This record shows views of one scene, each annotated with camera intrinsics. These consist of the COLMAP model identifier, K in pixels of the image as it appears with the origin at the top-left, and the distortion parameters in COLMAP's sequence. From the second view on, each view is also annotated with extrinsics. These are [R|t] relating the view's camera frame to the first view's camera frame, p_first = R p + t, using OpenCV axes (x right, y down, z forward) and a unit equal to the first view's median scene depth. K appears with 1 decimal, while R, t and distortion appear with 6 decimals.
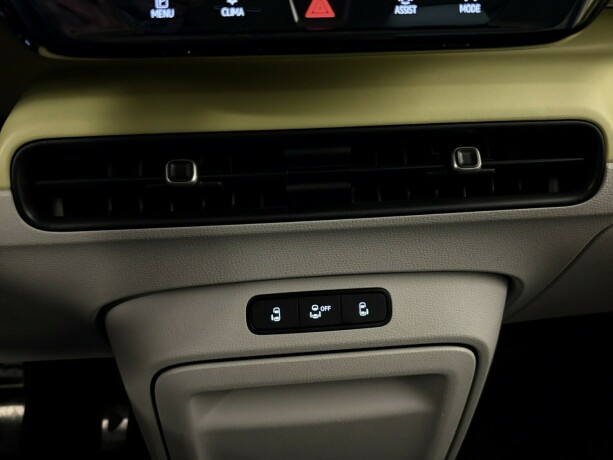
lens RADIAL K [[598.4, 0, 307.5], [0, 598.4, 229.4], [0, 0, 1]] dist [-0.047563, 0.000000]
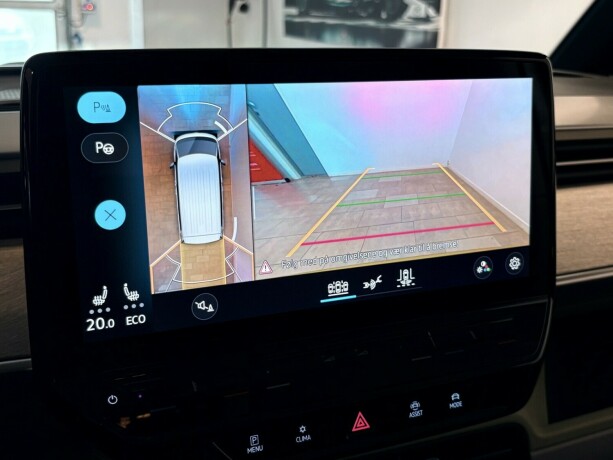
lens RADIAL K [[779.3, 0, 307.0], [0, 779.3, 227.9], [0, 0, 1]] dist [-0.081337, 0.000000]
pose [[0.950646, -0.055025, 0.305361, -0.399630], [0.105452, 0.982865, -0.151184, -0.362874], [-0.291809, 0.175923, 0.940159, -0.465028]]
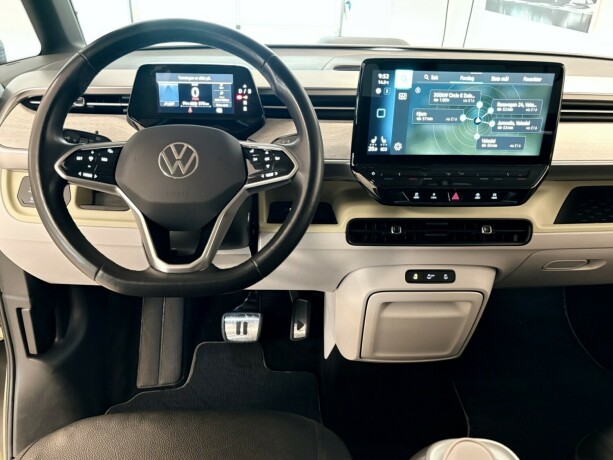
lens RADIAL K [[506.9, 0, 302.9], [0, 506.9, 233.2], [0, 0, 1]] dist [0.028194, -0.038633]
pose [[0.998154, 0.058260, -0.017173, -0.588348], [-0.057736, 0.997893, 0.029588, -0.114990], [0.018861, -0.028542, 0.999415, -1.527095]]
